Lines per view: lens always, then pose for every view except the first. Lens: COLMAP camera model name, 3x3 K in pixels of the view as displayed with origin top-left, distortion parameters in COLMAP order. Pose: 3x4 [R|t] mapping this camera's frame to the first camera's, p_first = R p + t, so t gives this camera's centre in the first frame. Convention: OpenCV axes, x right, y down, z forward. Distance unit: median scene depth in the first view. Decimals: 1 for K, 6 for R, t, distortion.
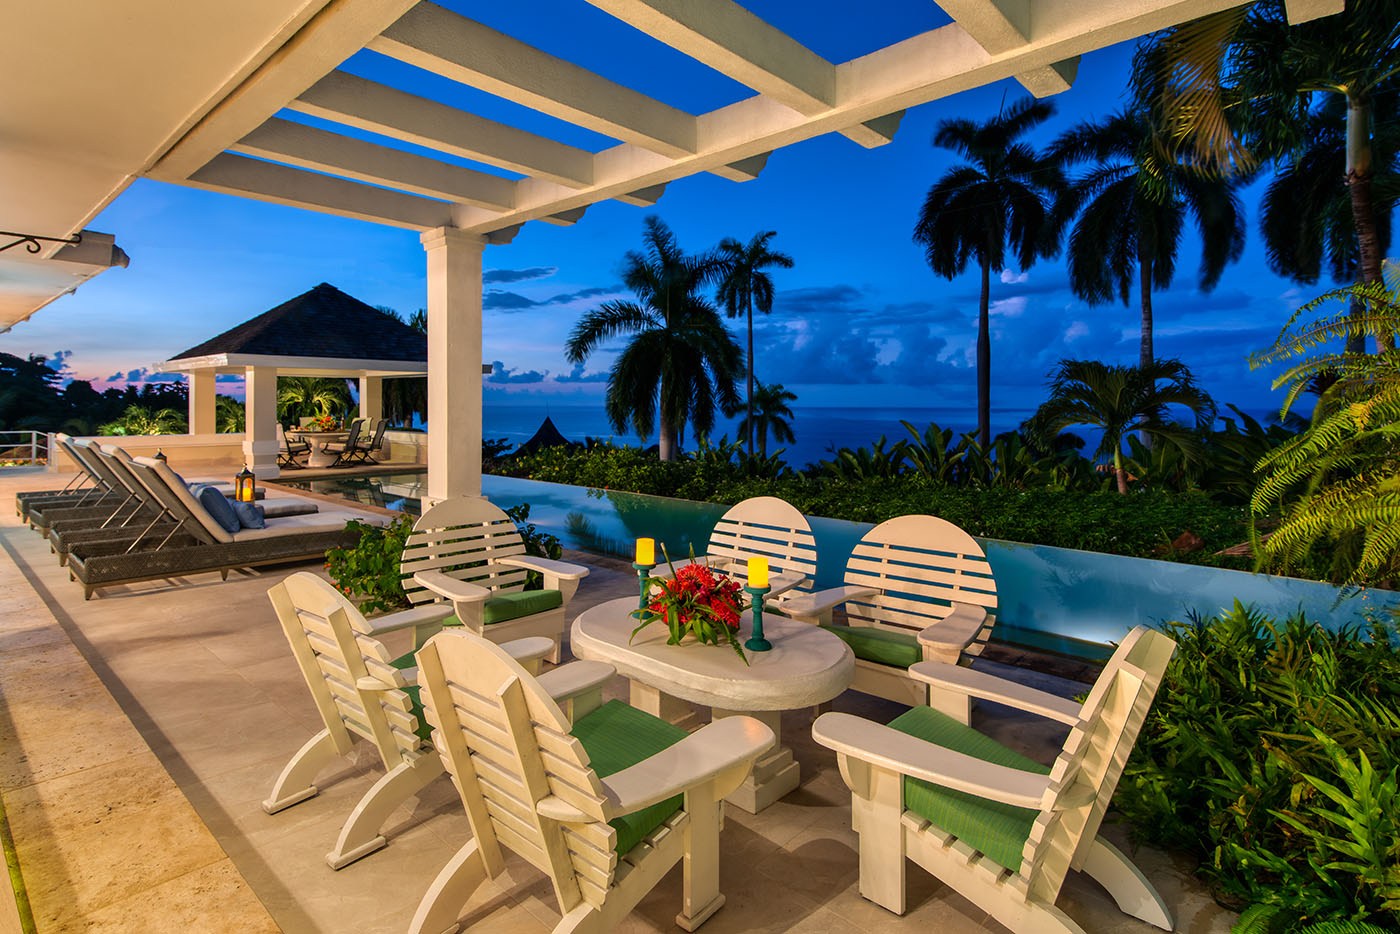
lens RADIAL K [[709.7, 0, 696.7], [0, 709.7, 417.2], [0, 0, 1]] dist [-0.001287, 0.020056]
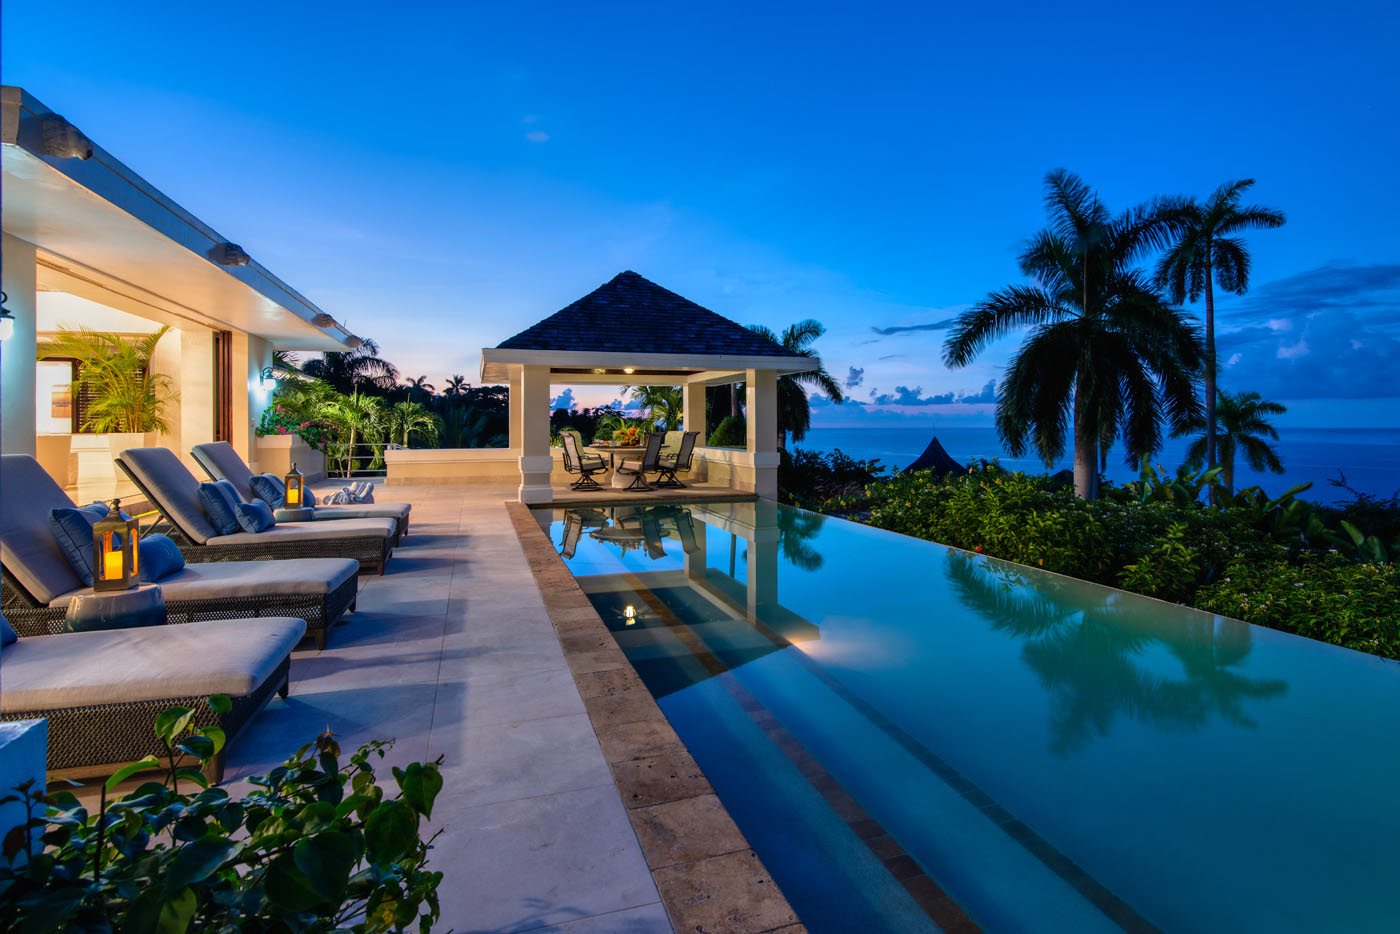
lens RADIAL K [[709.7, 0, 696.7], [0, 709.7, 417.2], [0, 0, 1]] dist [-0.001287, 0.020056]
pose [[0.860283, -0.012541, -0.509662, -0.010660], [-0.002471, 0.999583, -0.028766, 0.004168], [0.509810, 0.026006, 0.859894, 0.138717]]
